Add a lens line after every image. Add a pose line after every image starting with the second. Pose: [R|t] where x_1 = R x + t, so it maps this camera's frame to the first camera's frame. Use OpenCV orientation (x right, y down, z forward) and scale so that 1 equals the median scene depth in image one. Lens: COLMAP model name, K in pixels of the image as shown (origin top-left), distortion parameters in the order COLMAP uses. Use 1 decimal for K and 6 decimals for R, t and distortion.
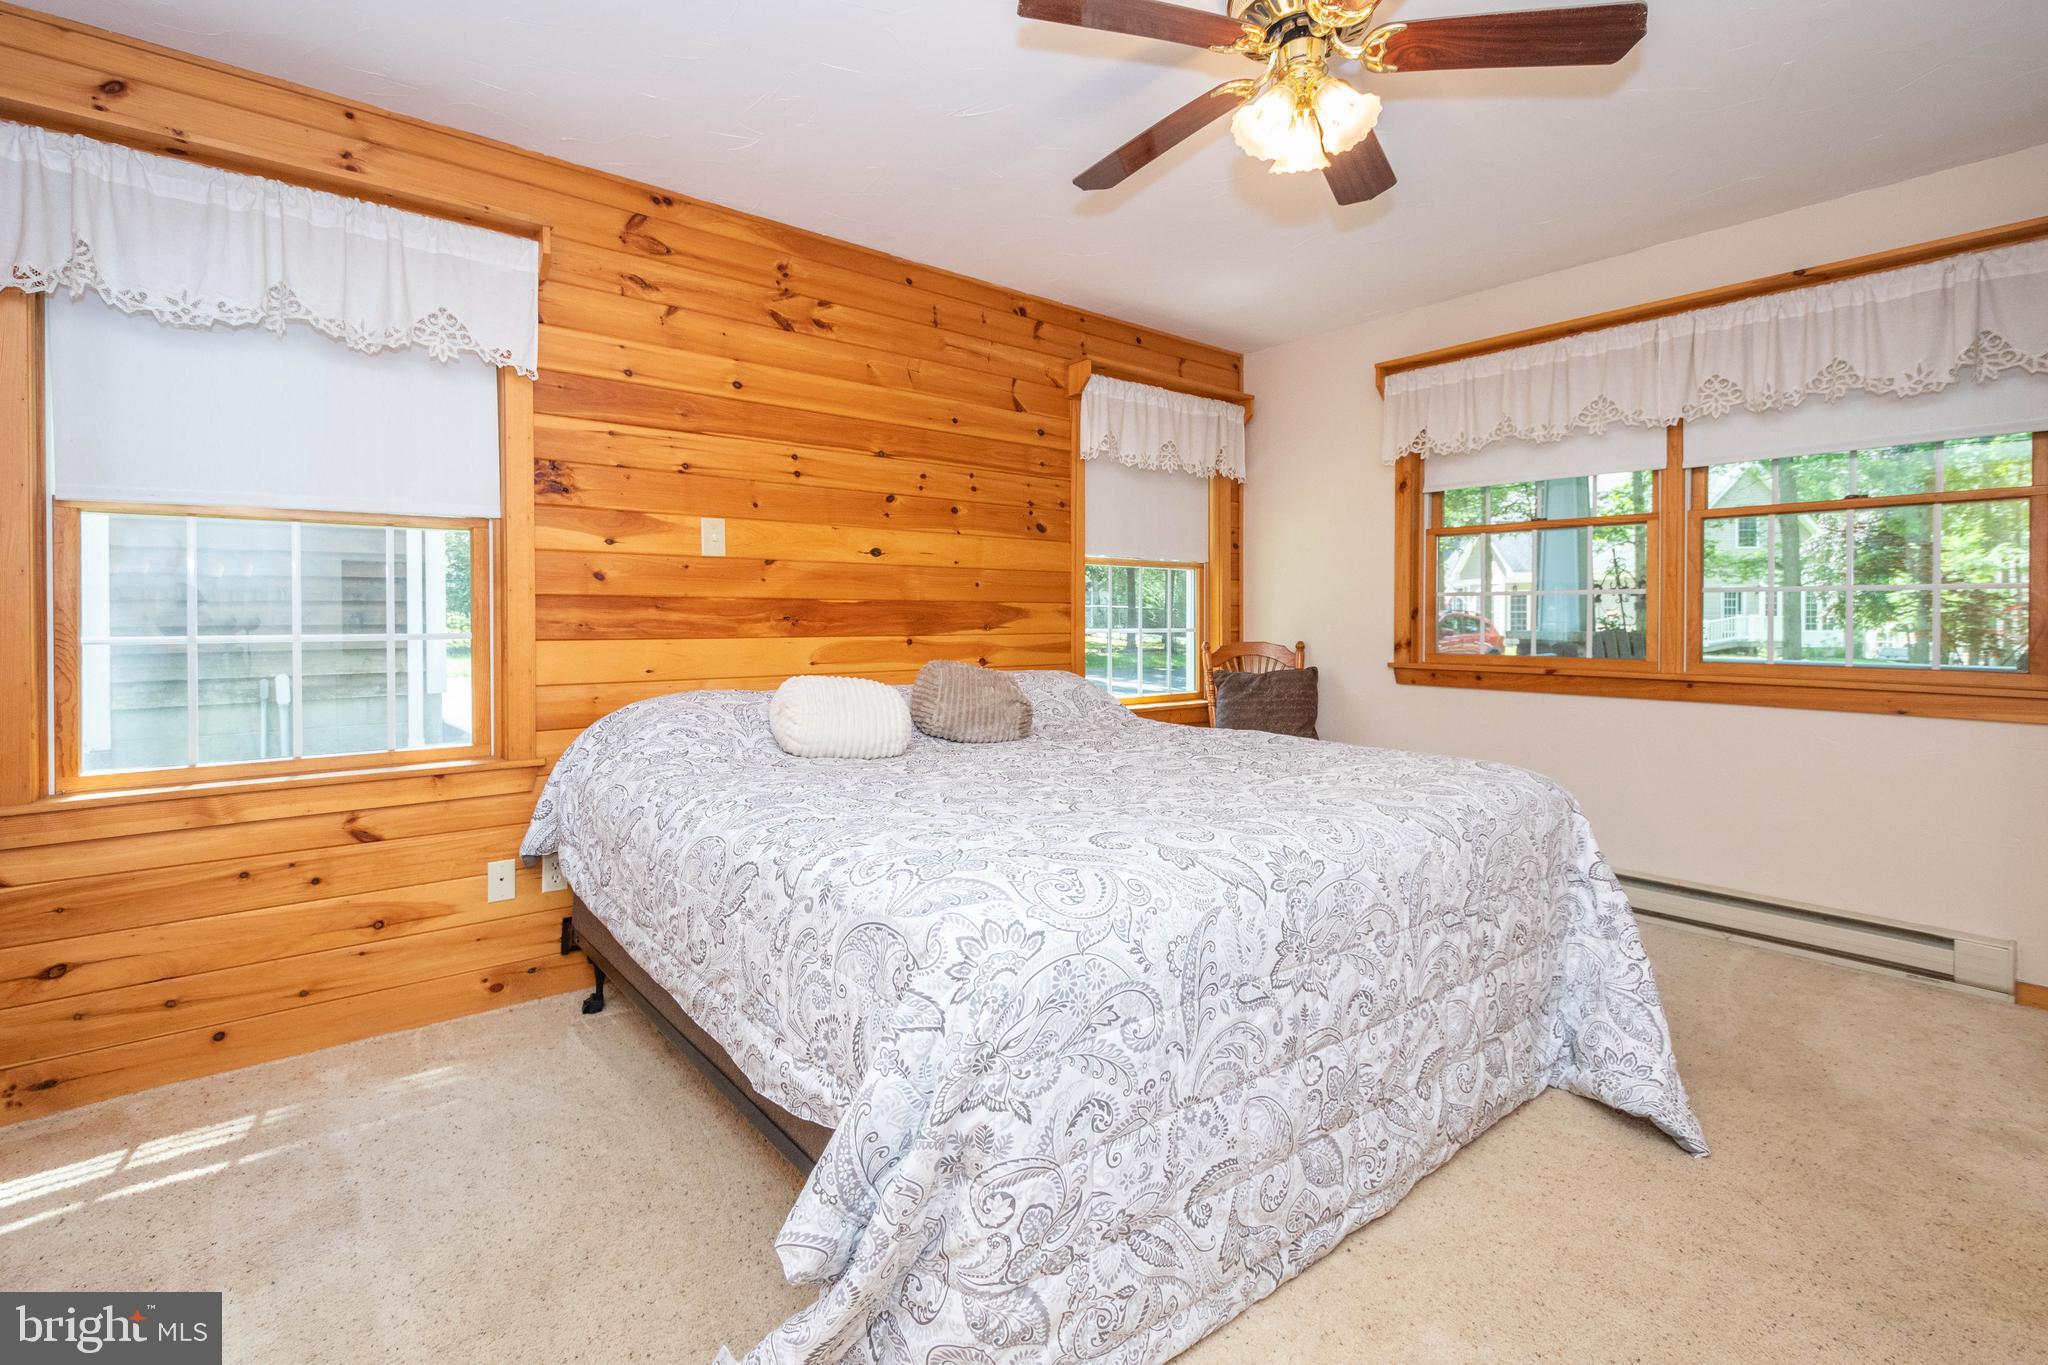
lens RADIAL K [[930.2, 0, 987.4], [0, 930.2, 632.0], [0, 0, 1]] dist [-0.002681, -0.000856]
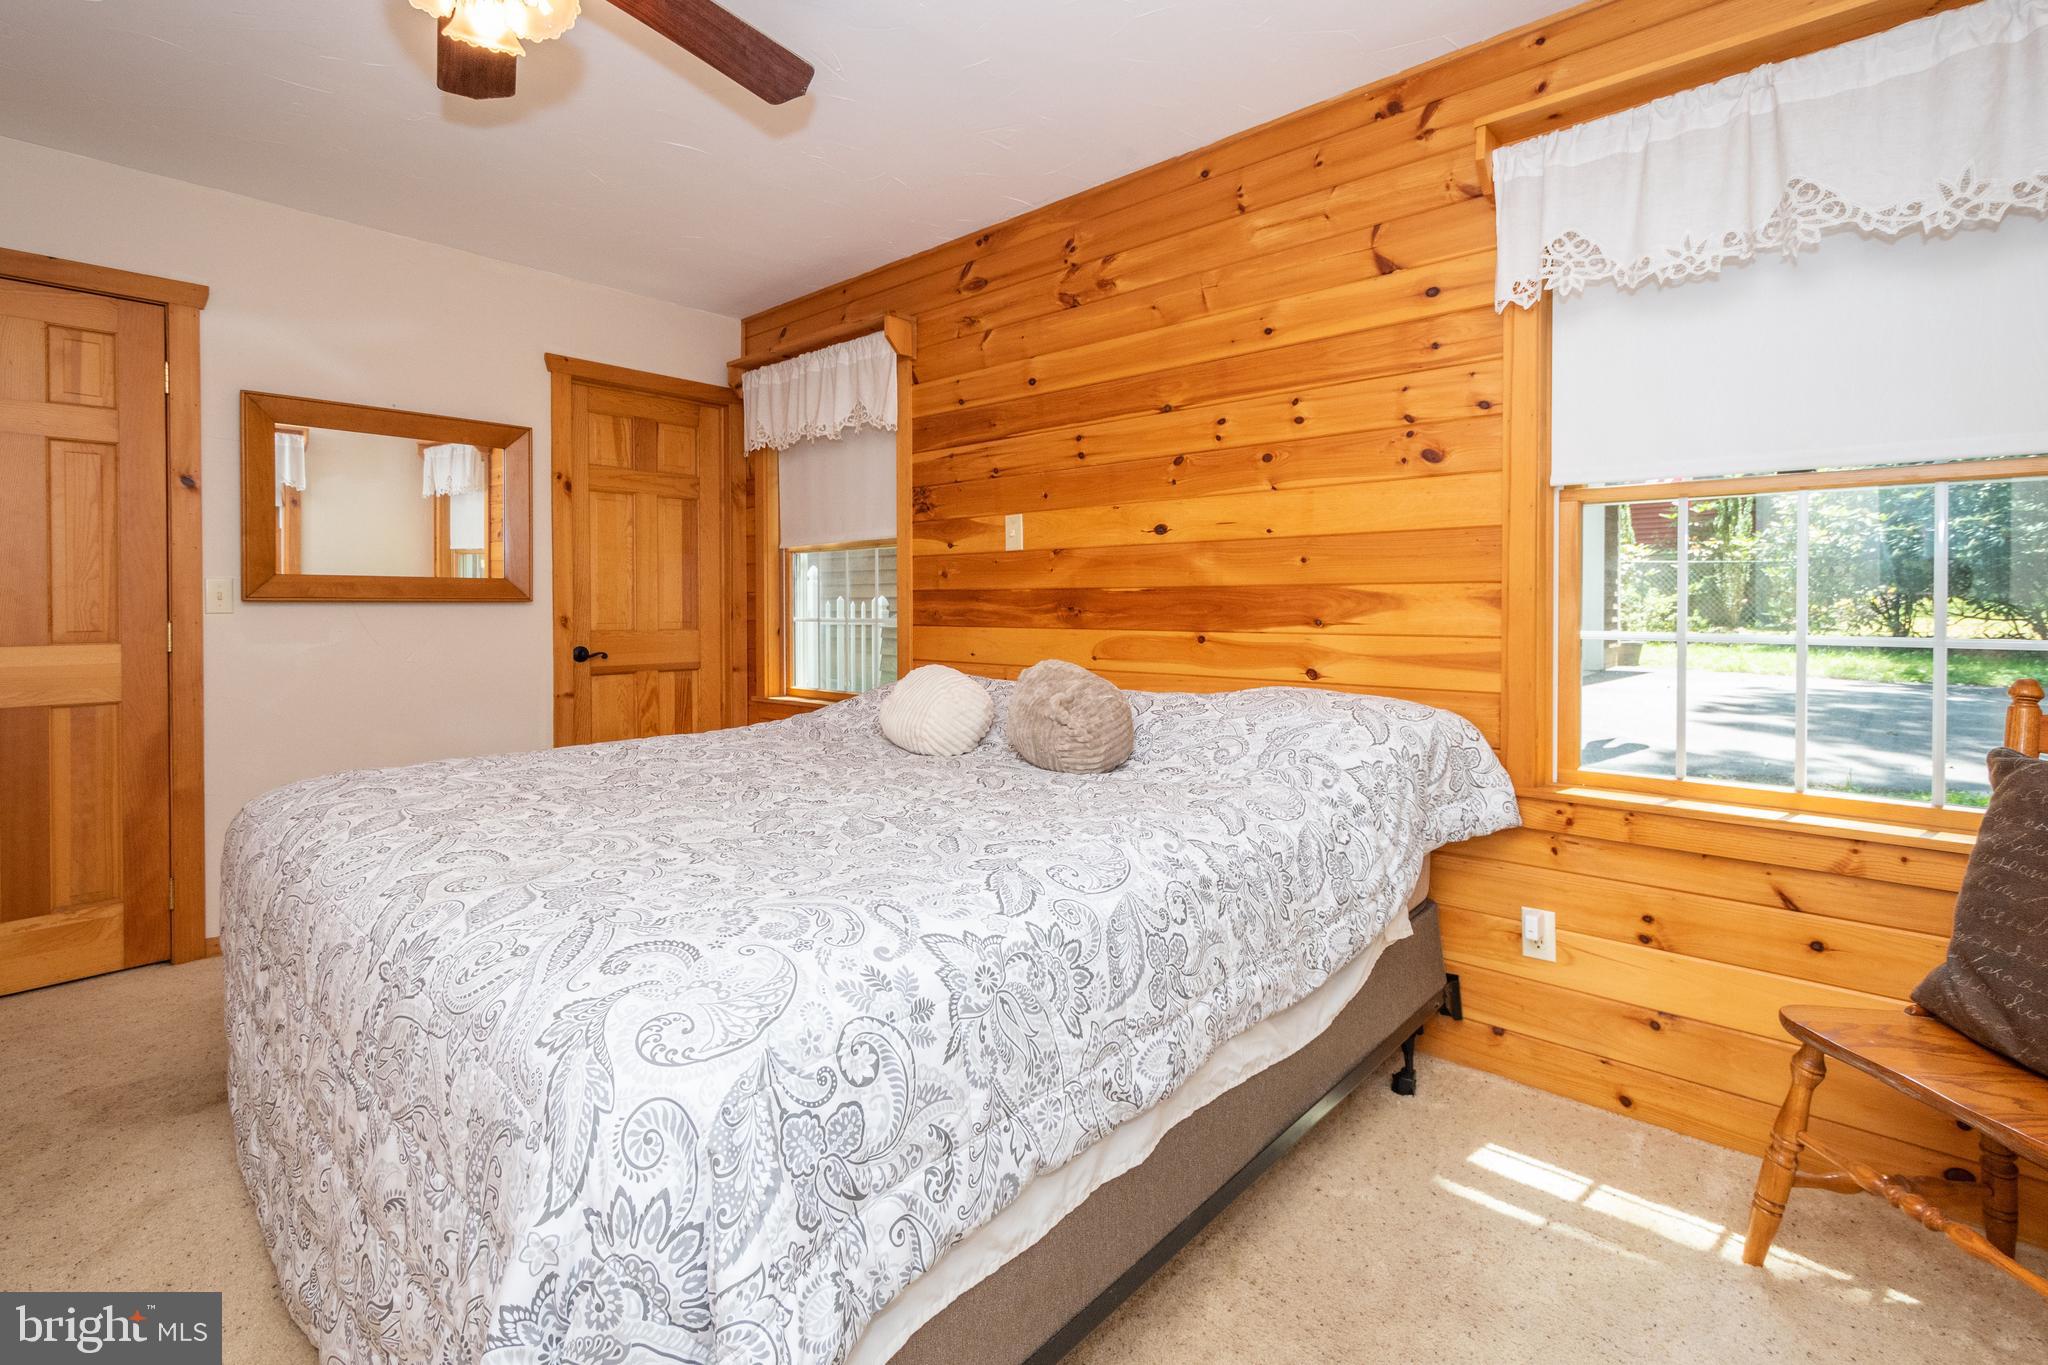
lens RADIAL K [[930.2, 0, 992.7], [0, 930.2, 611.3], [0, 0, 1]] dist [-0.002681, -0.000856]
pose [[0.161038, 0.013968, -0.986849, 0.711068], [-0.003821, 0.999901, 0.013529, -0.024774], [0.986941, 0.001592, 0.161076, 0.759907]]
